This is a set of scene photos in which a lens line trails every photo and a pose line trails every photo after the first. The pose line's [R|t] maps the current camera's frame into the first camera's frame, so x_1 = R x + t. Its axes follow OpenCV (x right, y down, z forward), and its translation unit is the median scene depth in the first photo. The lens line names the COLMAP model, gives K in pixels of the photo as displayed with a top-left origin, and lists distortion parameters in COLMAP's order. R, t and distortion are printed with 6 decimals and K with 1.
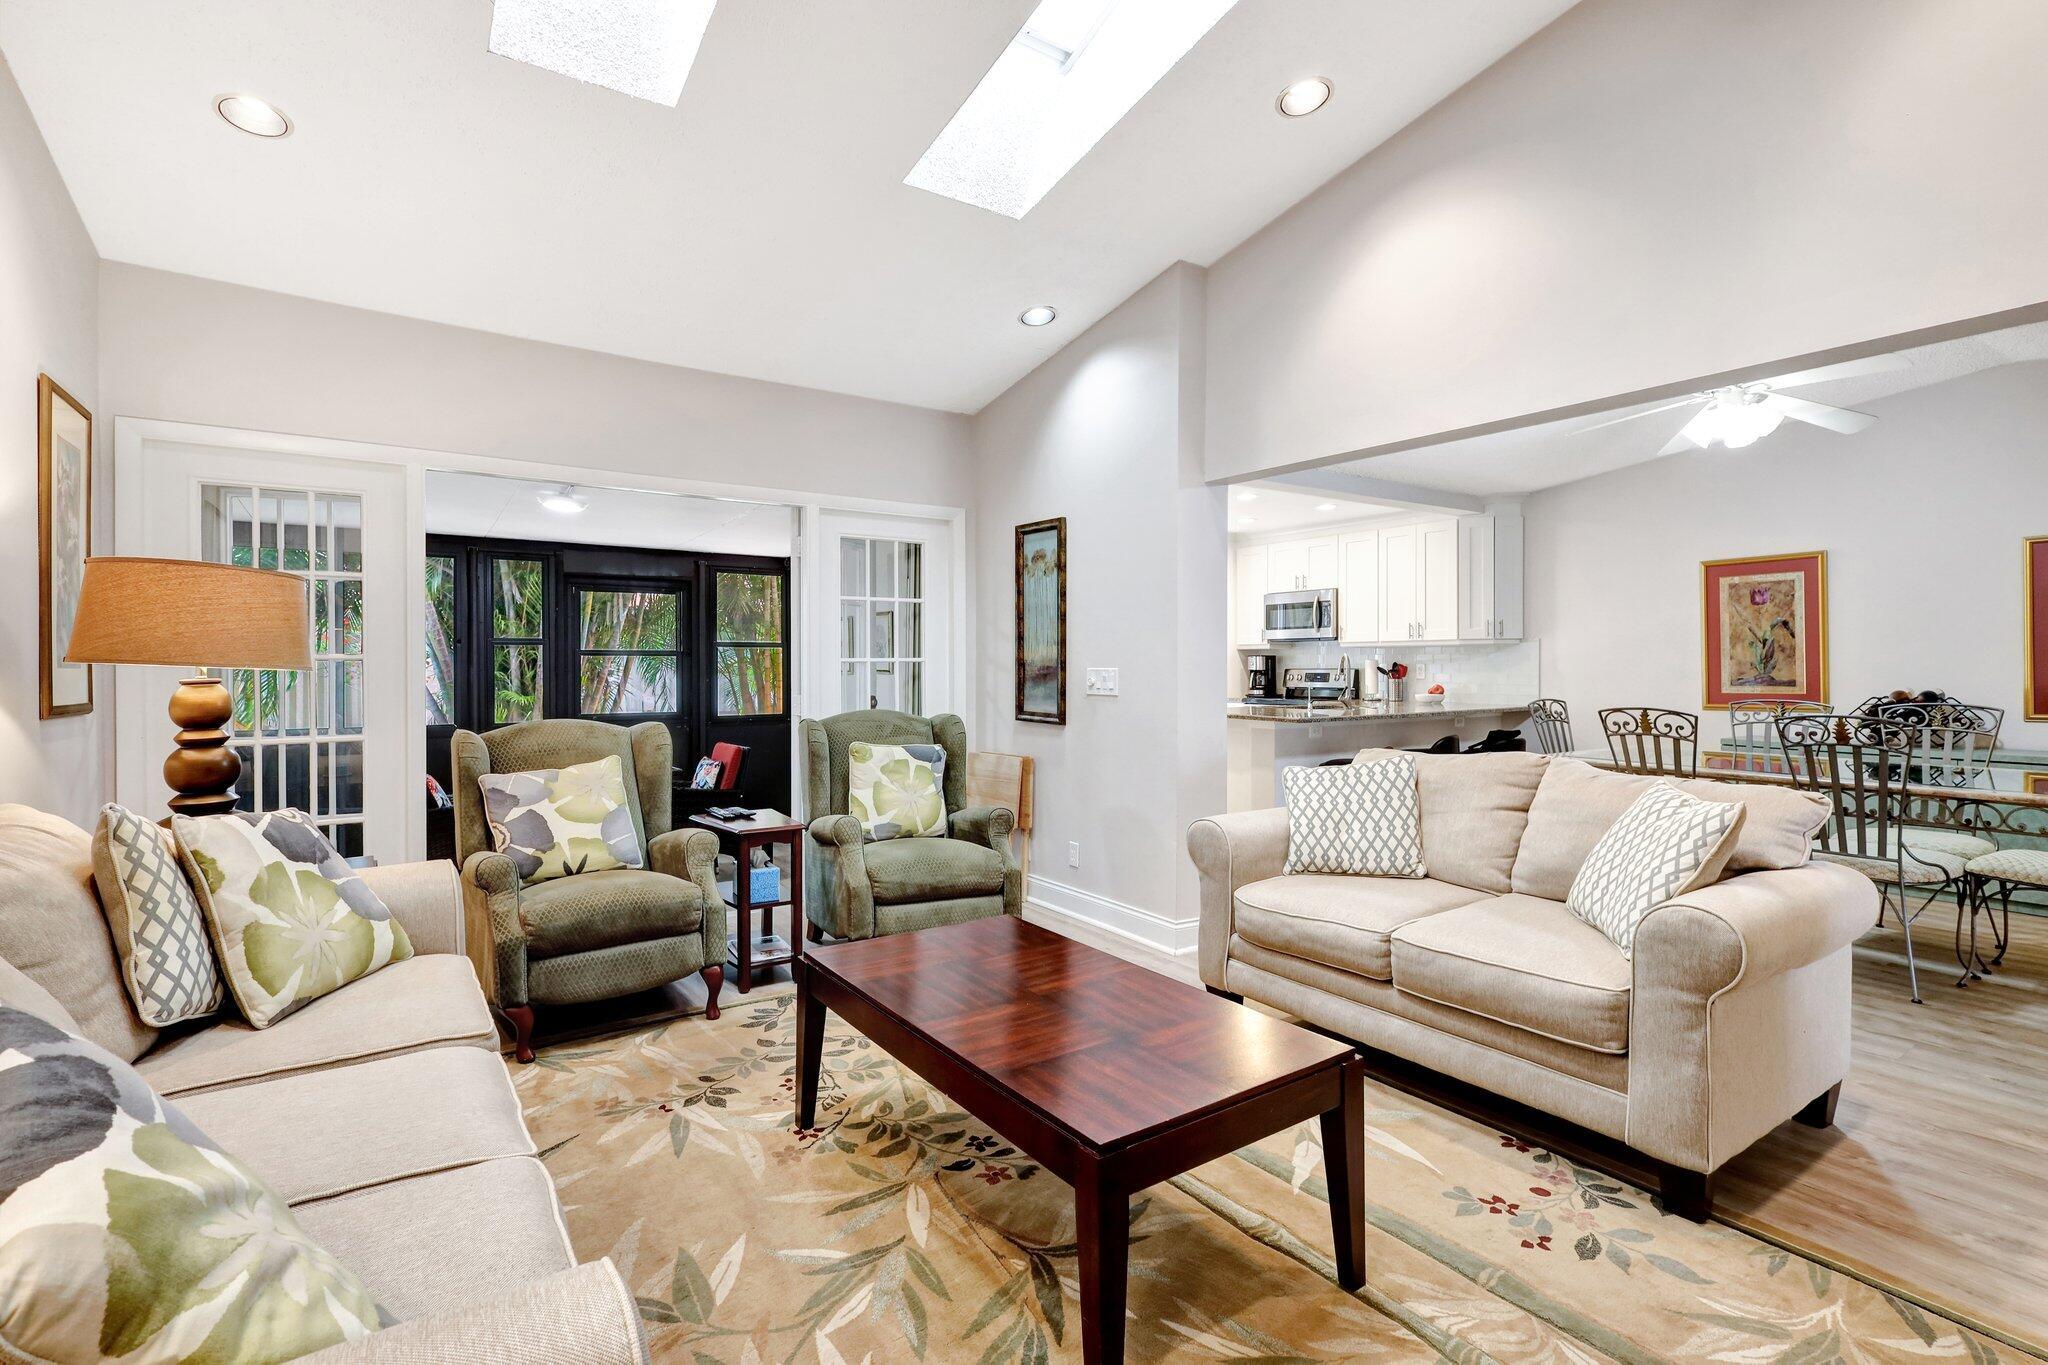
lens RADIAL K [[948.5, 0, 1029.2], [0, 948.5, 668.0], [0, 0, 1]] dist [0.000873, 0.000357]
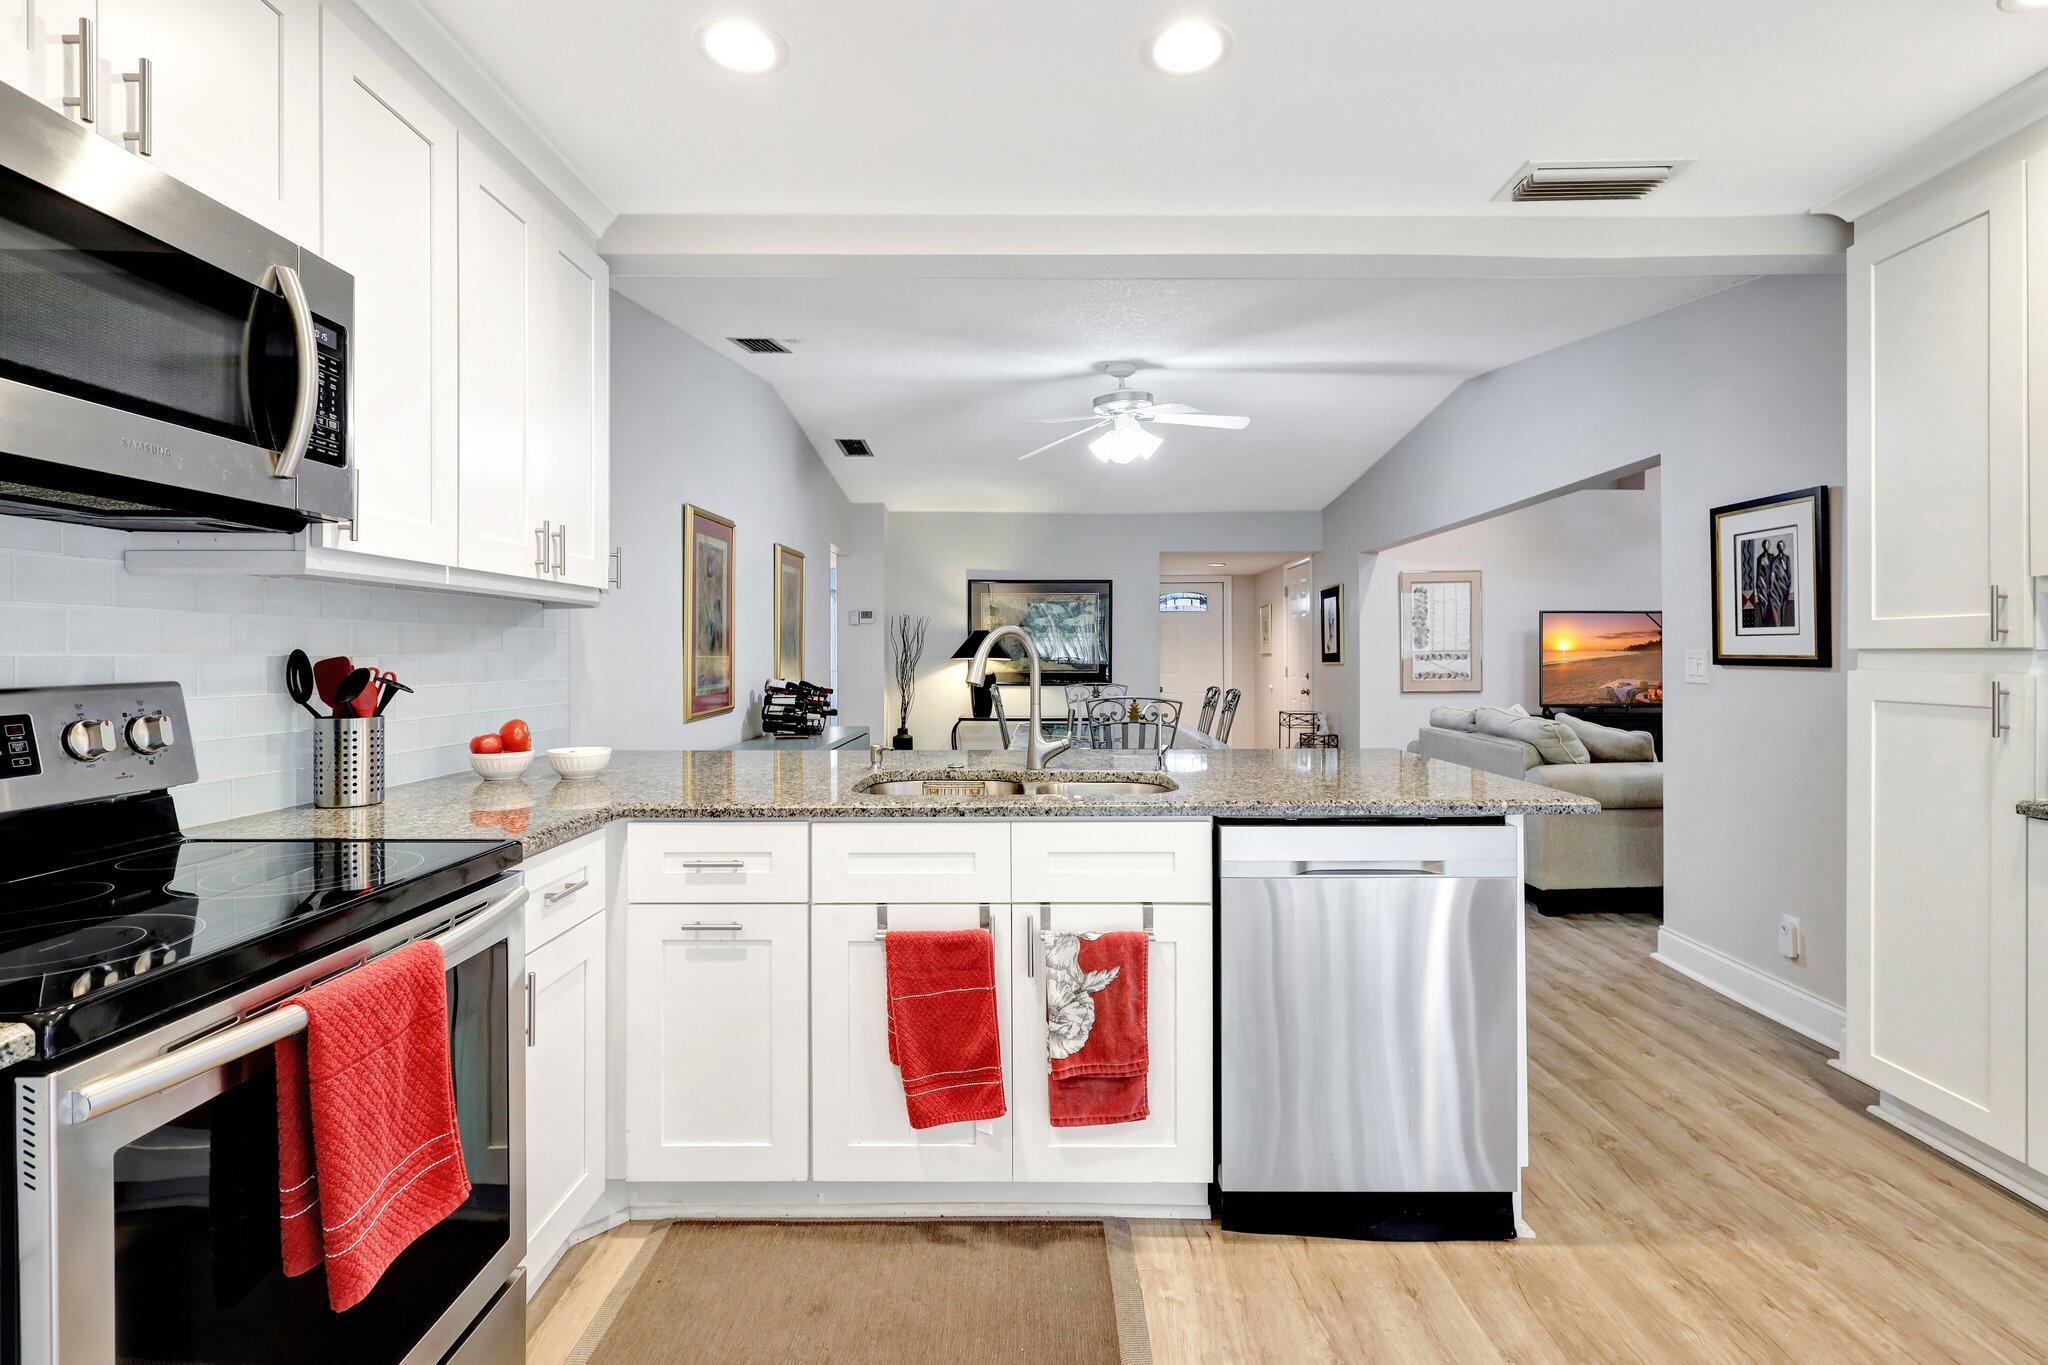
lens RADIAL K [[945.5, 0, 1028.6], [0, 945.5, 680.8], [0, 0, 1]] dist [0.001961, -0.000309]
pose [[-0.818103, -0.012618, 0.574934, 0.186894], [0.007562, 0.999437, 0.032696, -0.009759], [-0.575022, 0.031096, -0.817546, 2.182654]]
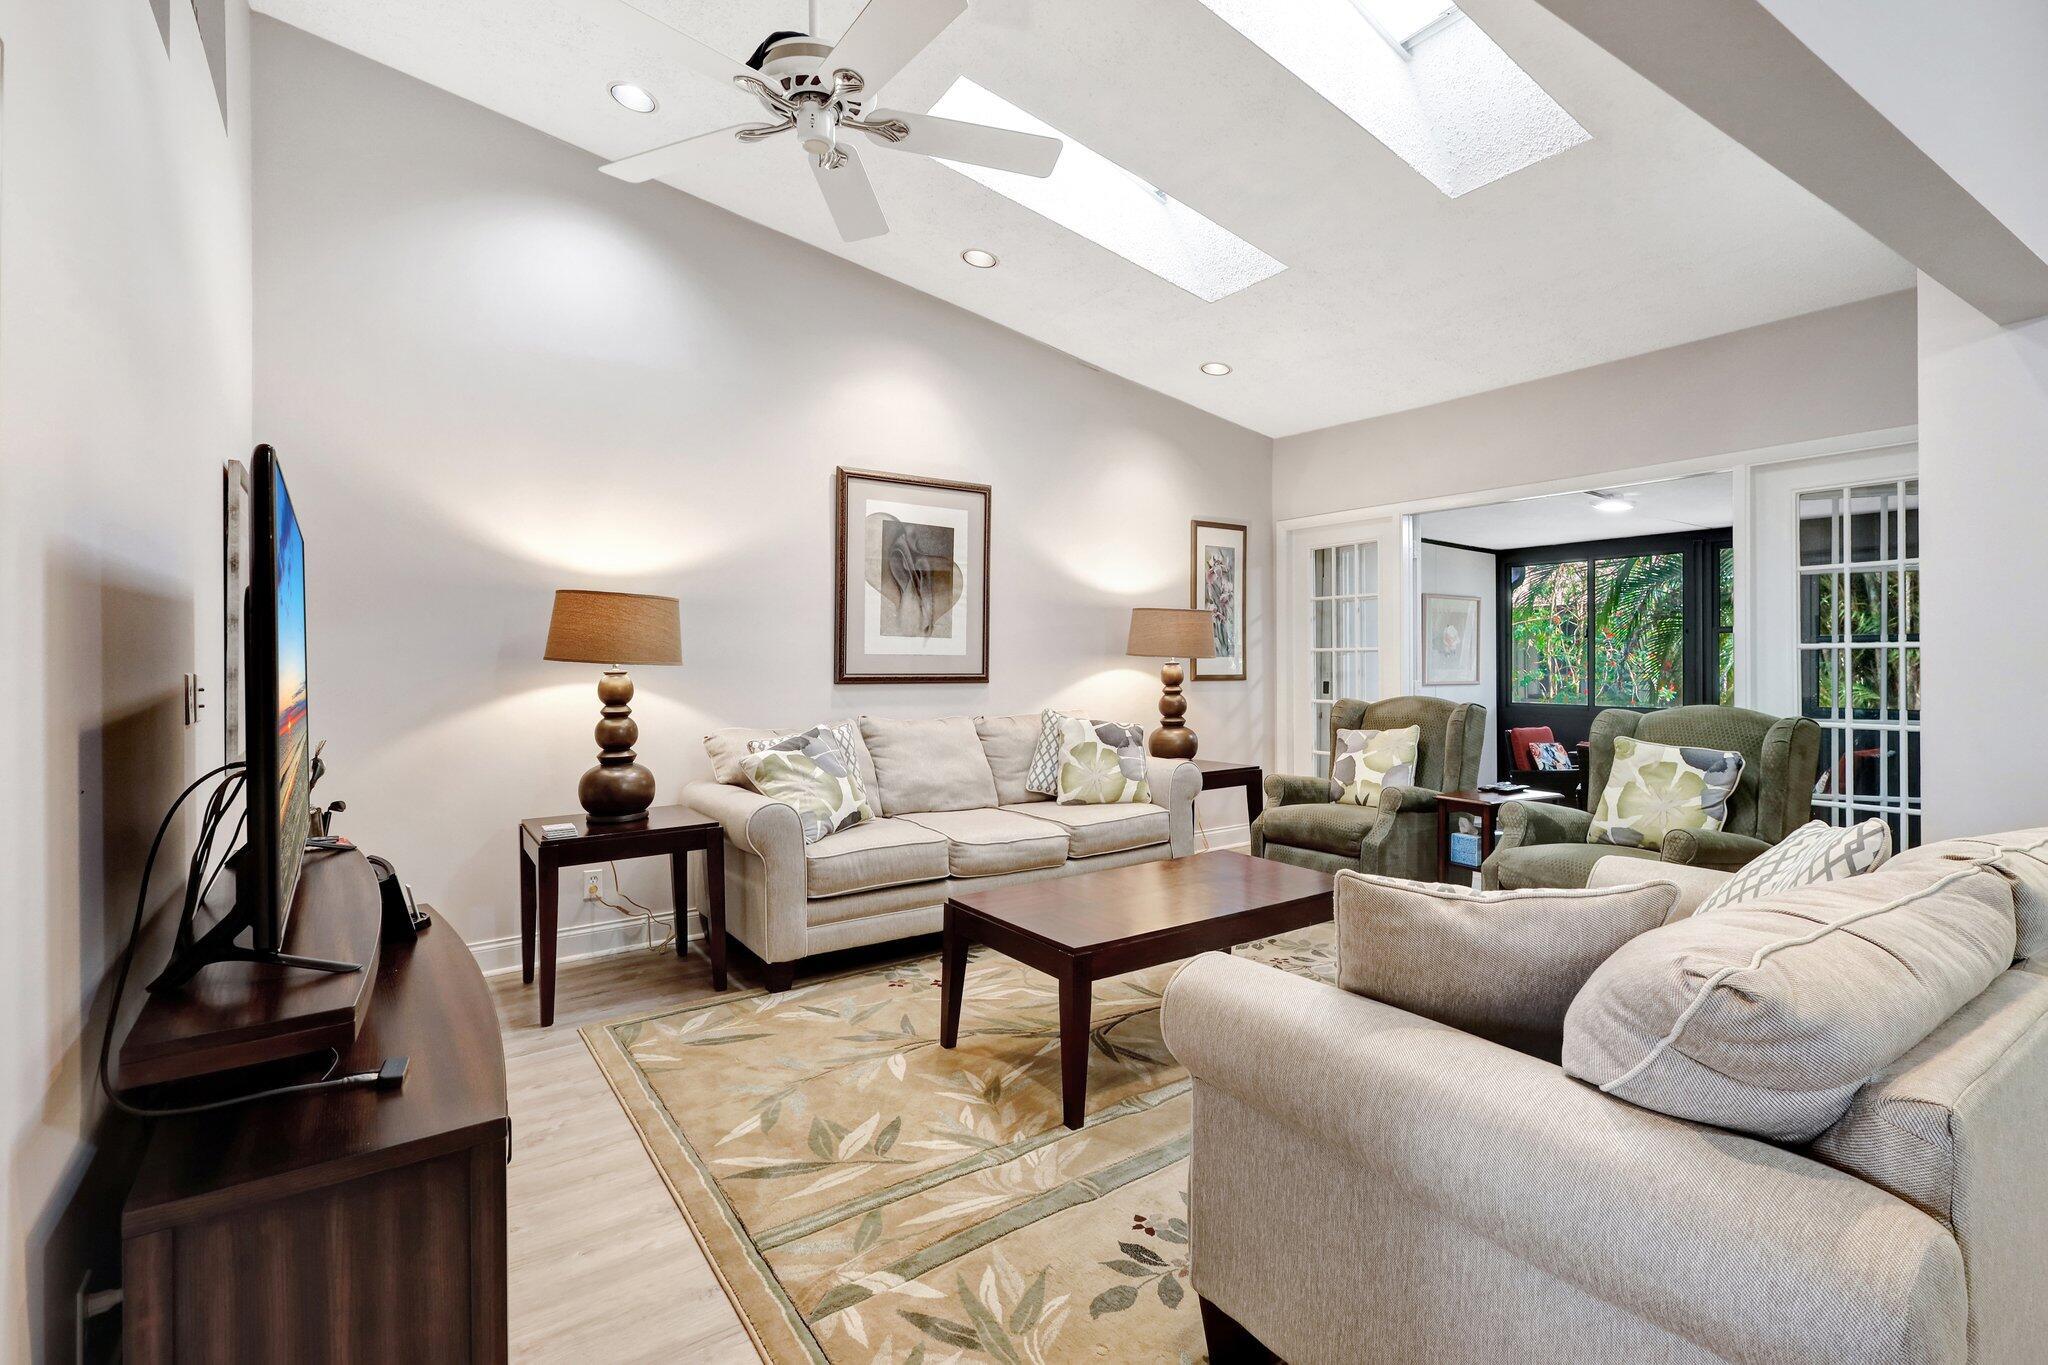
lens RADIAL K [[961.6, 0, 1033.9], [0, 961.6, 656.8], [0, 0, 1]] dist [0.001660, 0.000209]
pose [[-0.004507, 0.000622, -0.999990, 0.775511], [0.001833, 0.999998, 0.000614, -0.001404], [0.999988, -0.001830, -0.004508, 0.440827]]
